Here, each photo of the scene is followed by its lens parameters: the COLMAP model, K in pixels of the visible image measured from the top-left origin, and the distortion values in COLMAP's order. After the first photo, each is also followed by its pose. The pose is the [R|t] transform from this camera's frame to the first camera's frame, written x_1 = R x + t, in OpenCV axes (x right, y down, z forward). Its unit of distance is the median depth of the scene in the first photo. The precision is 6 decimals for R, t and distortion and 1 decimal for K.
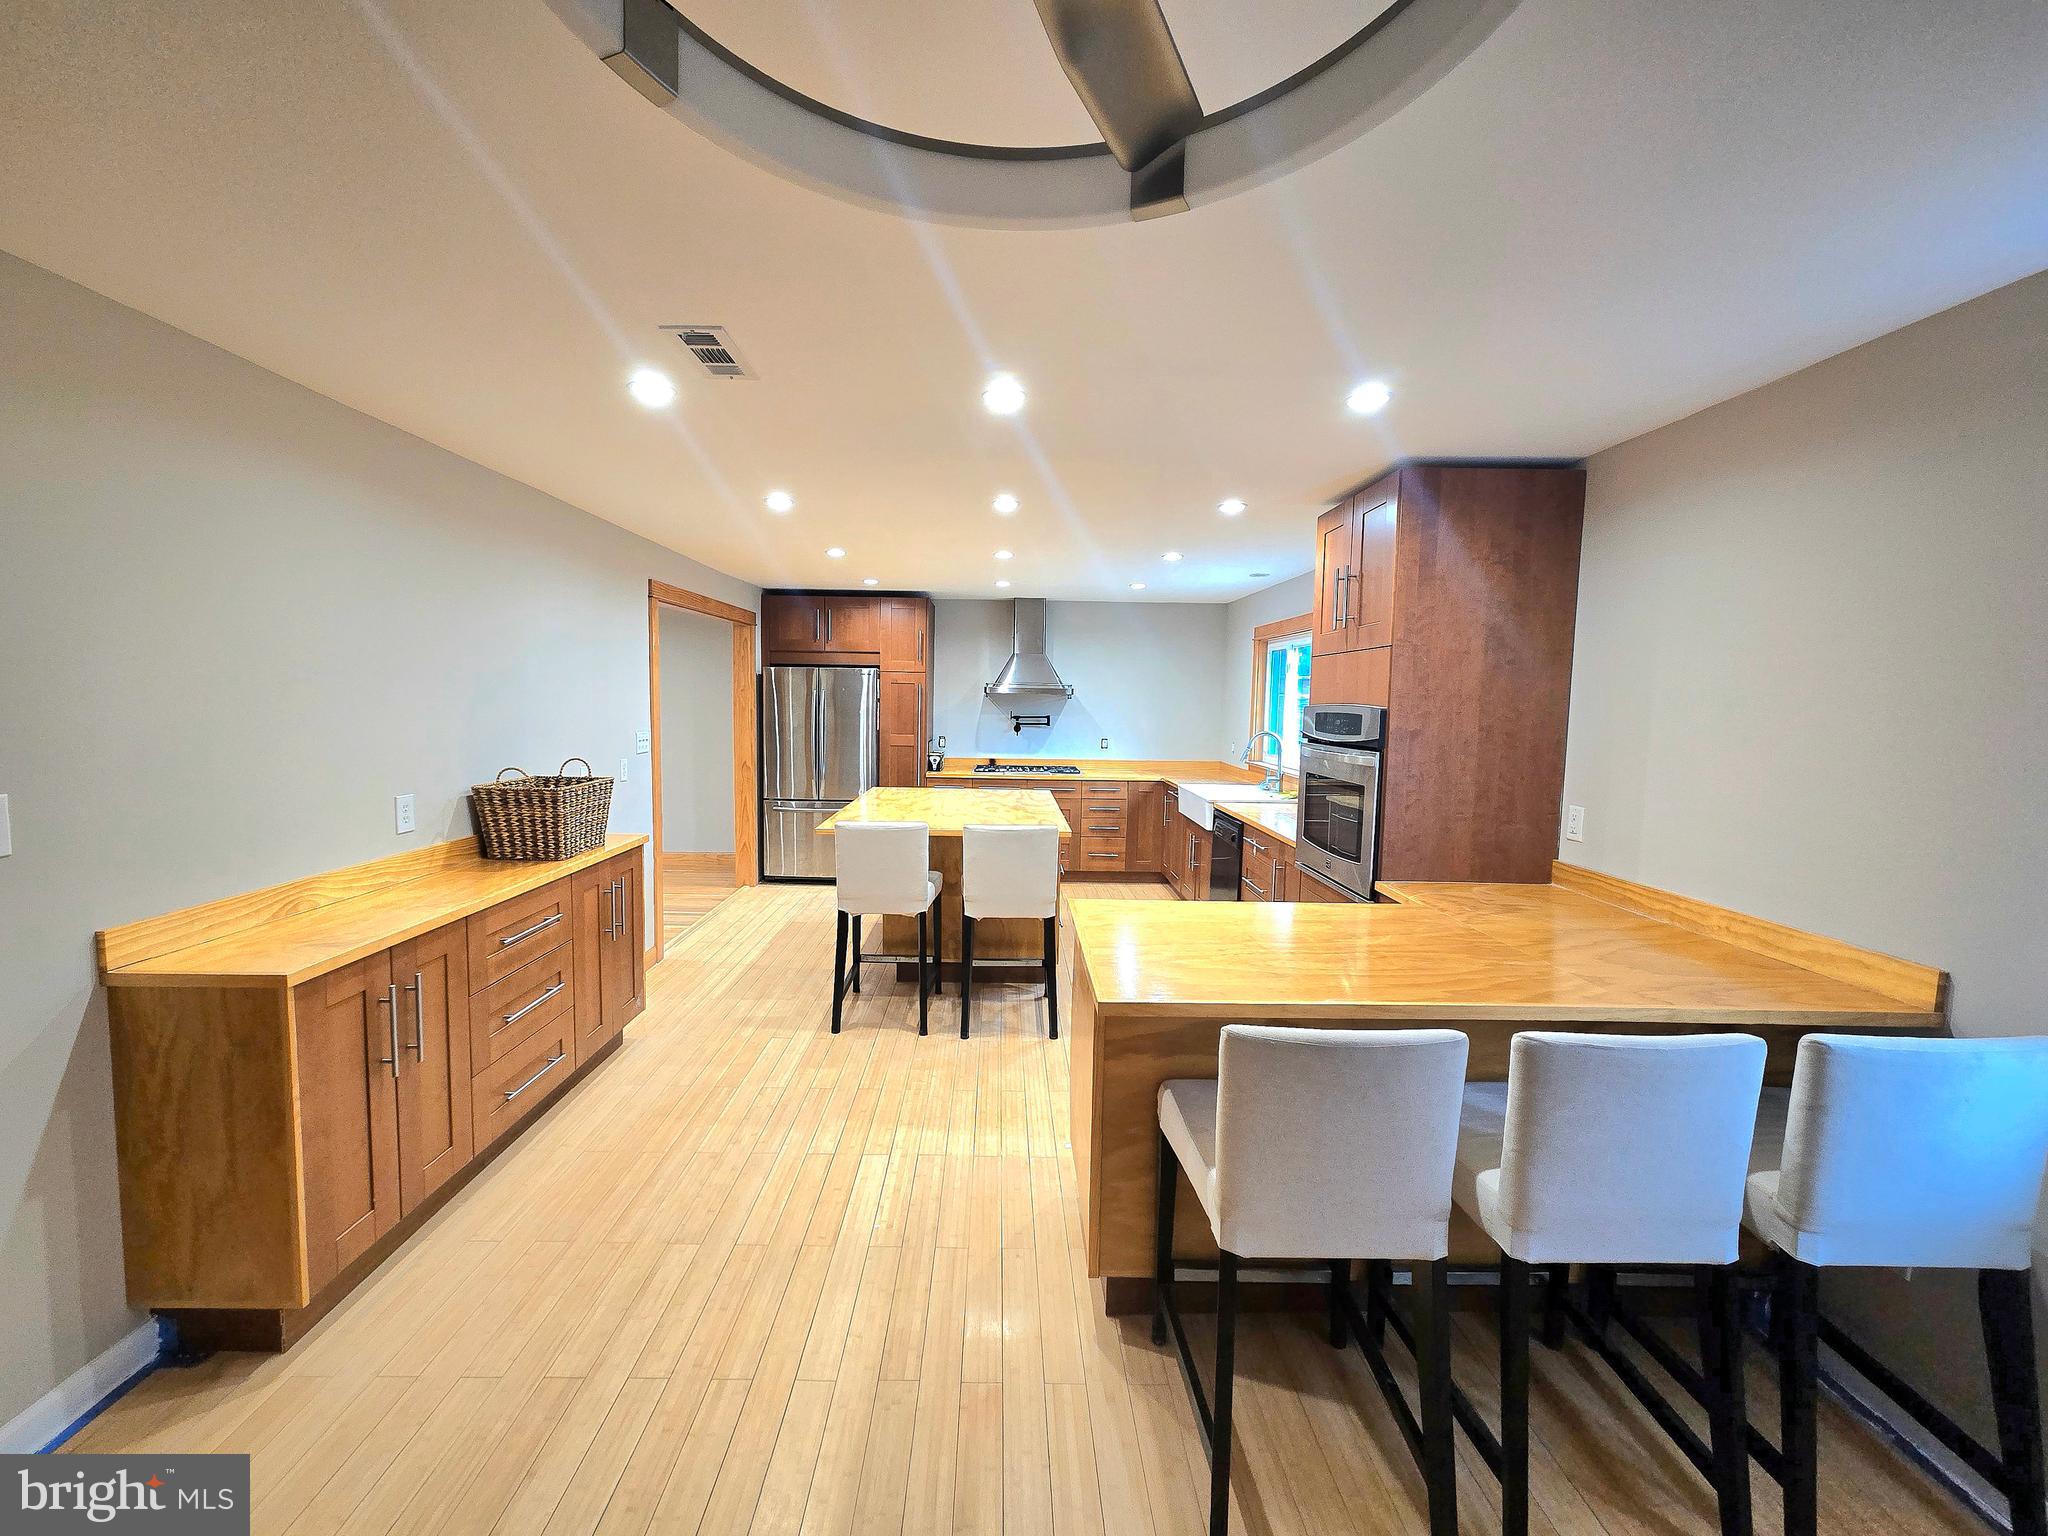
lens RADIAL K [[836.0, 0, 991.0], [0, 836.0, 764.3], [0, 0, 1]] dist [-0.001706, 0.000397]
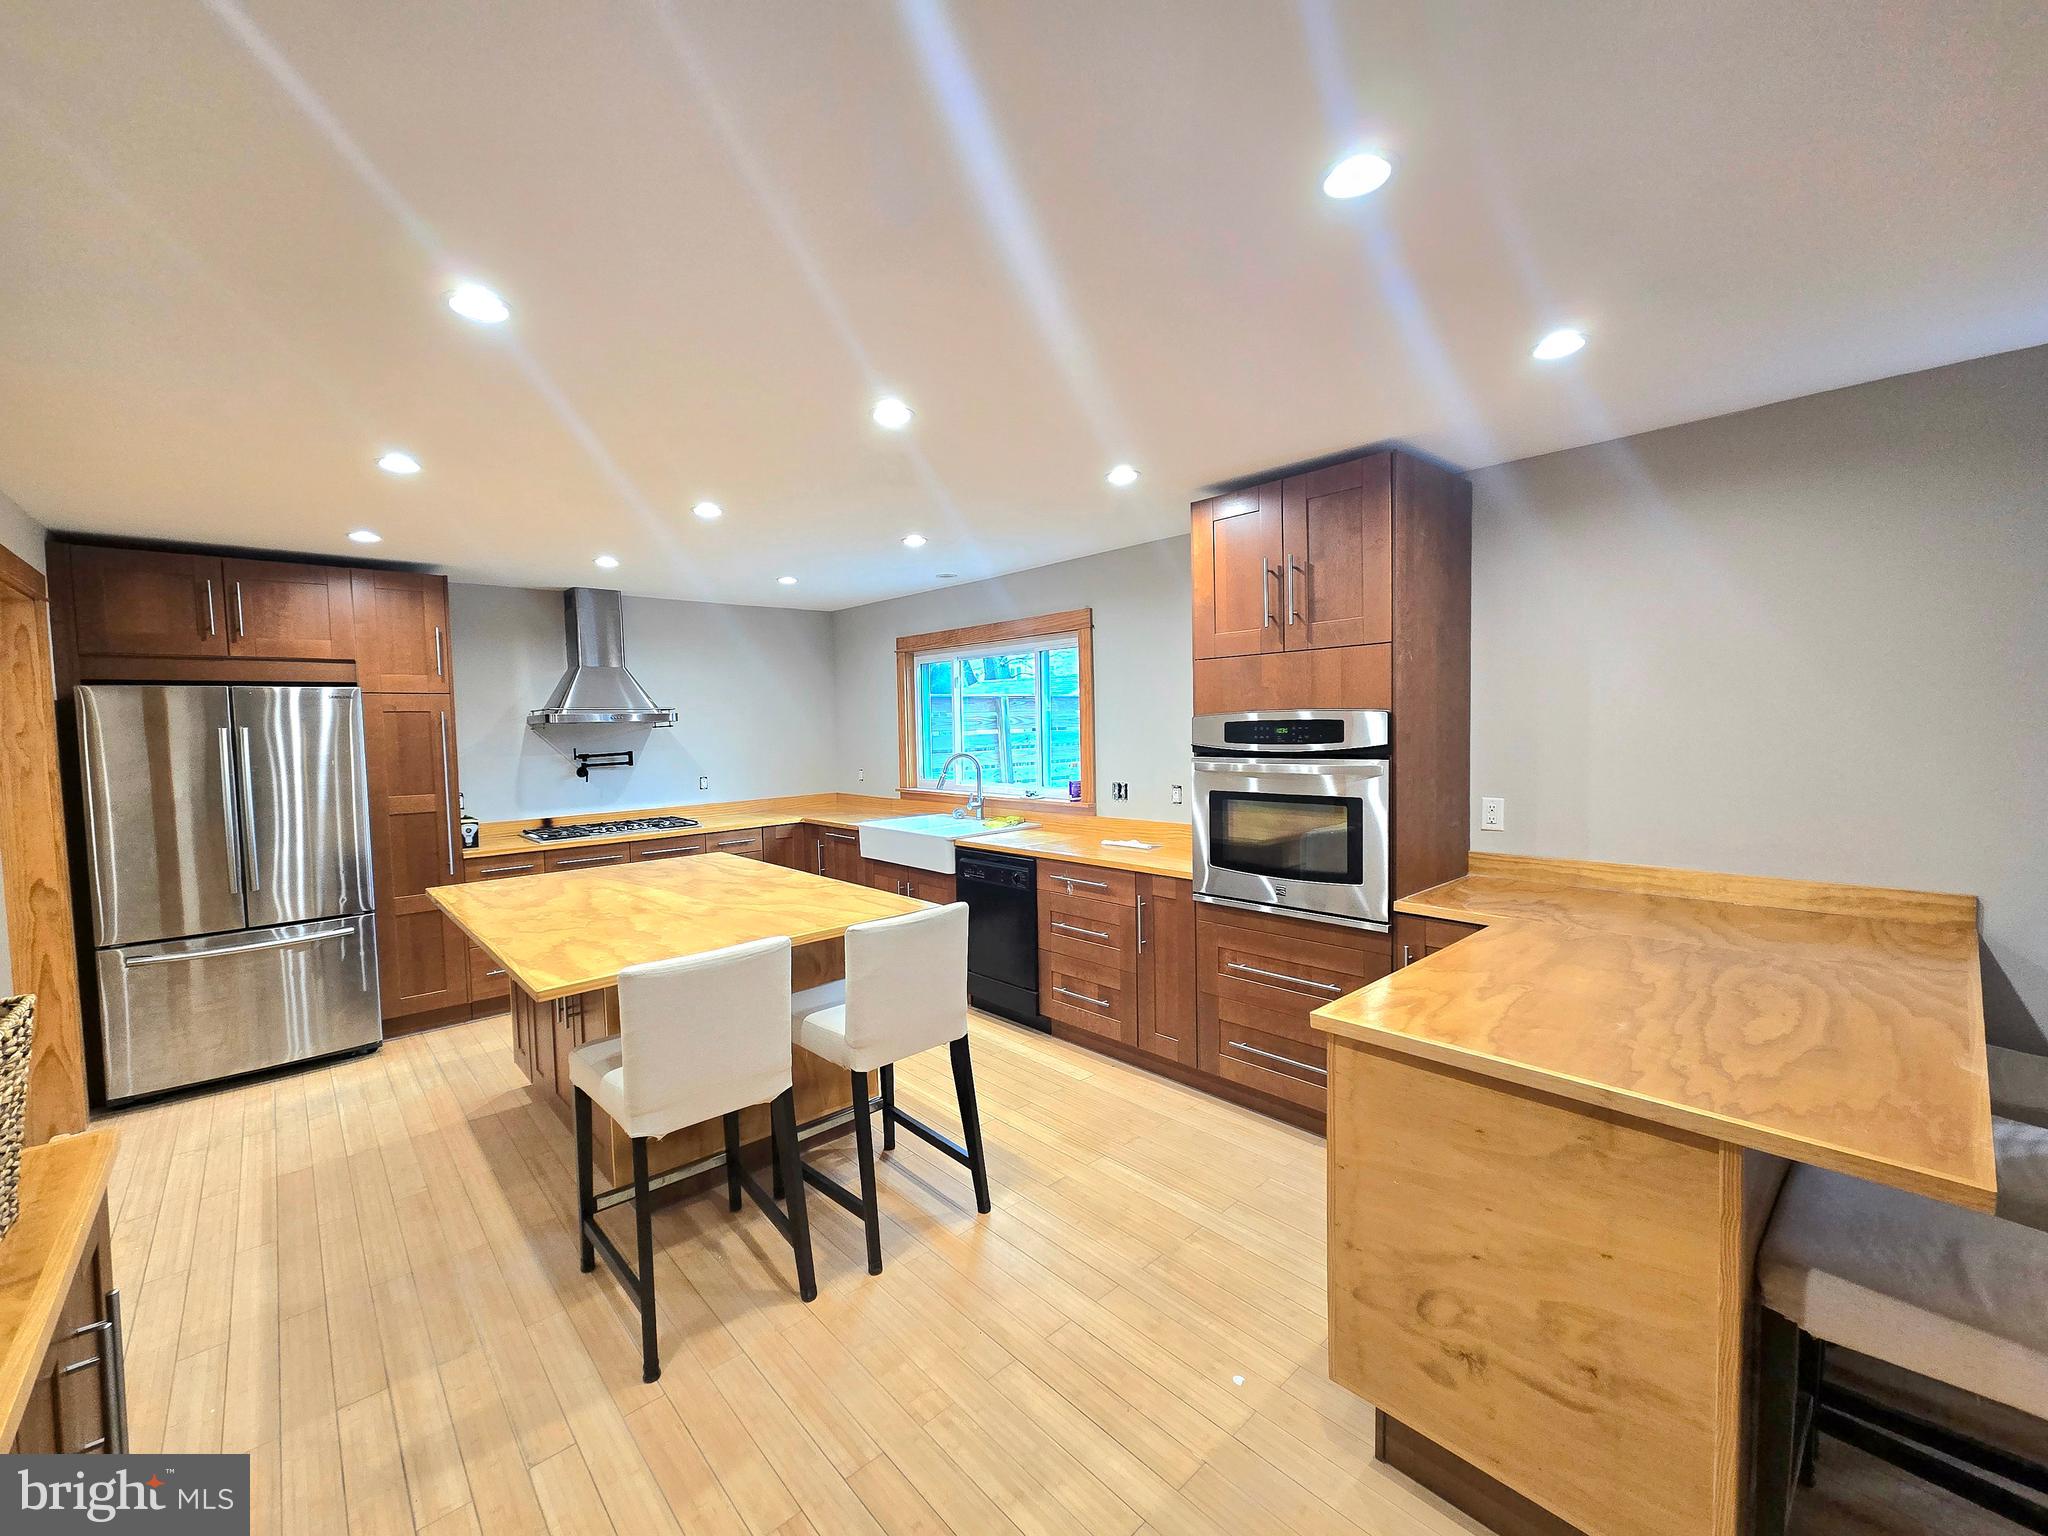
lens RADIAL K [[836.0, 0, 1014.5], [0, 836.0, 774.7], [0, 0, 1]] dist [-0.001706, 0.000397]
pose [[0.738305, -0.076568, 0.670107, -0.191437], [0.089666, 0.995859, 0.014998, -0.020531], [-0.668480, 0.049012, 0.742113, 0.256710]]
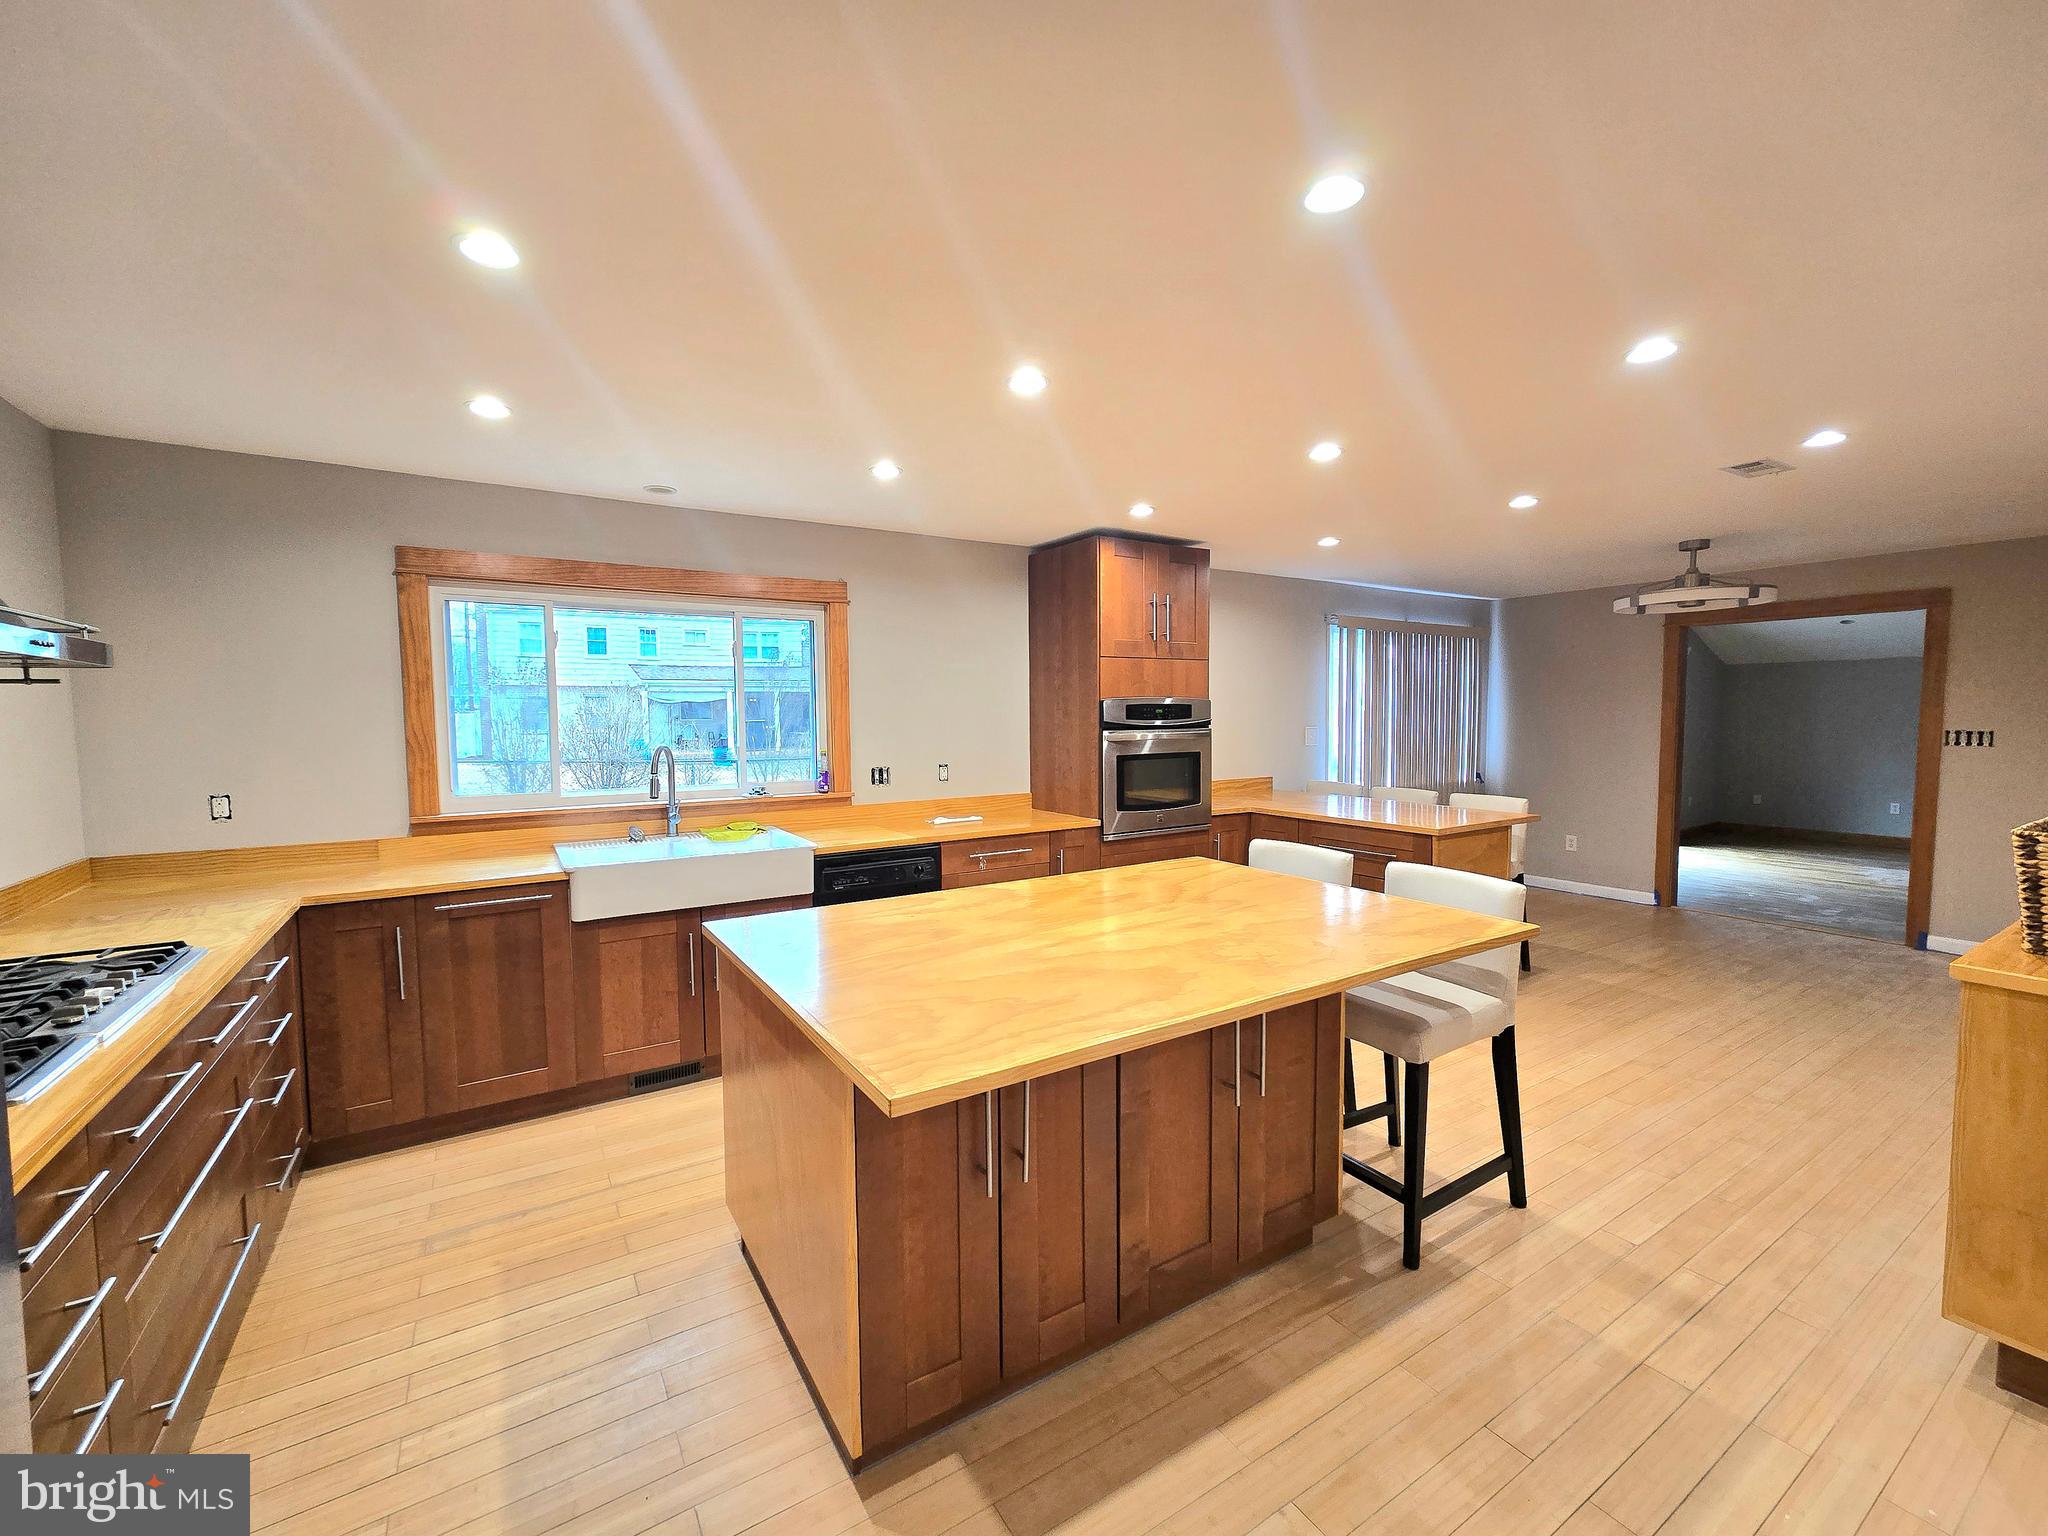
lens RADIAL K [[836.0, 0, 1009.1], [0, 836.0, 754.4], [0, 0, 1]] dist [-0.001706, 0.000397]
pose [[-0.533766, -0.055361, 0.843818, -0.284707], [0.066365, 0.992035, 0.107065, -0.068236], [-0.843024, 0.113148, -0.525840, 0.928222]]
